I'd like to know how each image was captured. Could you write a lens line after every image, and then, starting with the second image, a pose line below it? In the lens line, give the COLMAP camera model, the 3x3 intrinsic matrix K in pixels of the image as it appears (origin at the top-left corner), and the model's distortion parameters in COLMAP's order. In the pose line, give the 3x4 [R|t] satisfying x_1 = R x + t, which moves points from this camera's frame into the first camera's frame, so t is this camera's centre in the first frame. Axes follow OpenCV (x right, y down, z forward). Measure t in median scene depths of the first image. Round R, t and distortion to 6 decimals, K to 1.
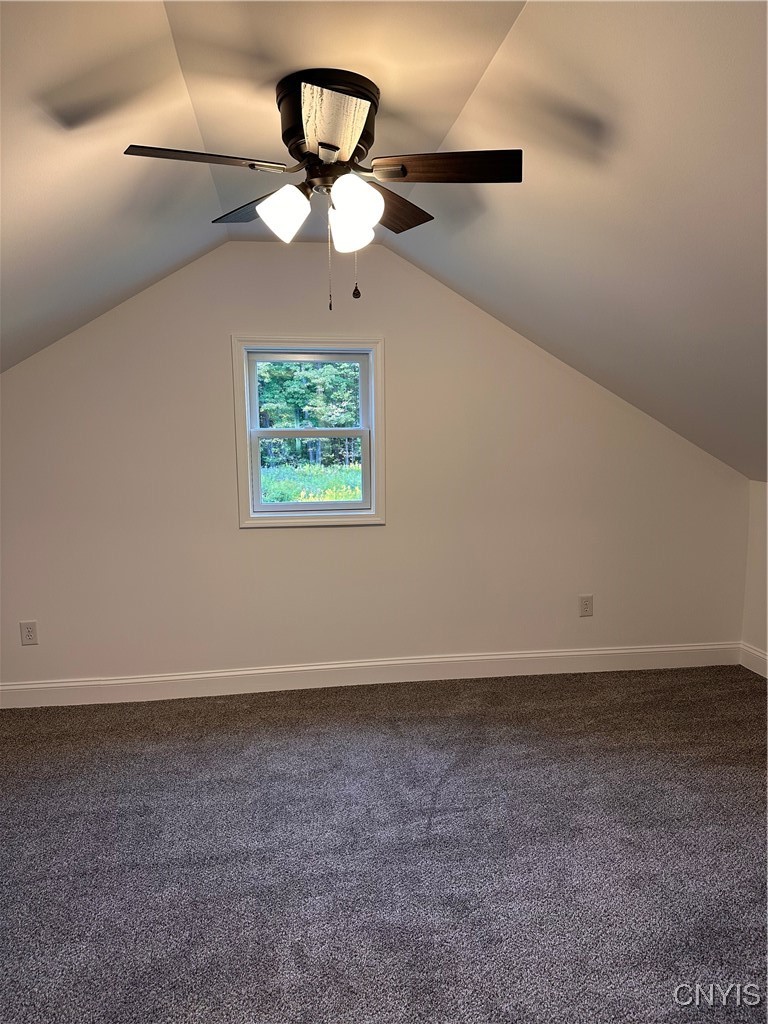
lens RADIAL K [[736.1, 0, 385.9], [0, 736.1, 507.2], [0, 0, 1]] dist [0.038299, -0.013707]
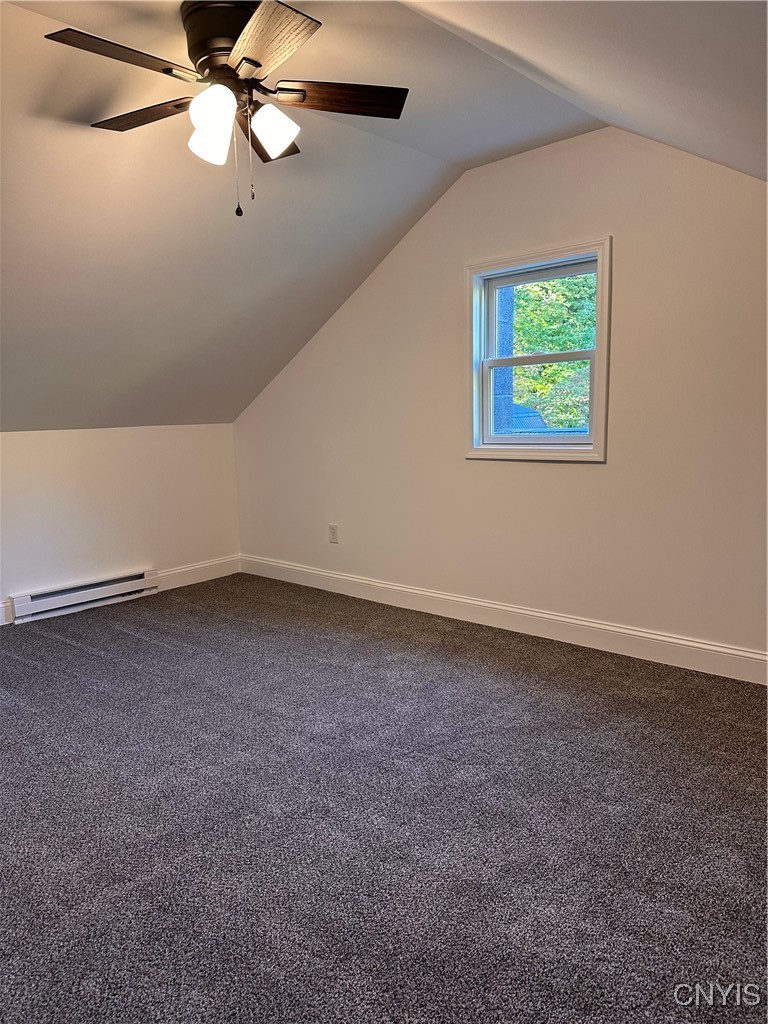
lens RADIAL K [[736.1, 0, 387.8], [0, 736.1, 518.3], [0, 0, 1]] dist [0.038299, -0.013707]
pose [[0.594920, 0.098617, -0.797712, 0.608655], [-0.071310, 0.995007, 0.069827, 0.051625], [0.800616, 0.015343, 0.598982, 0.331999]]
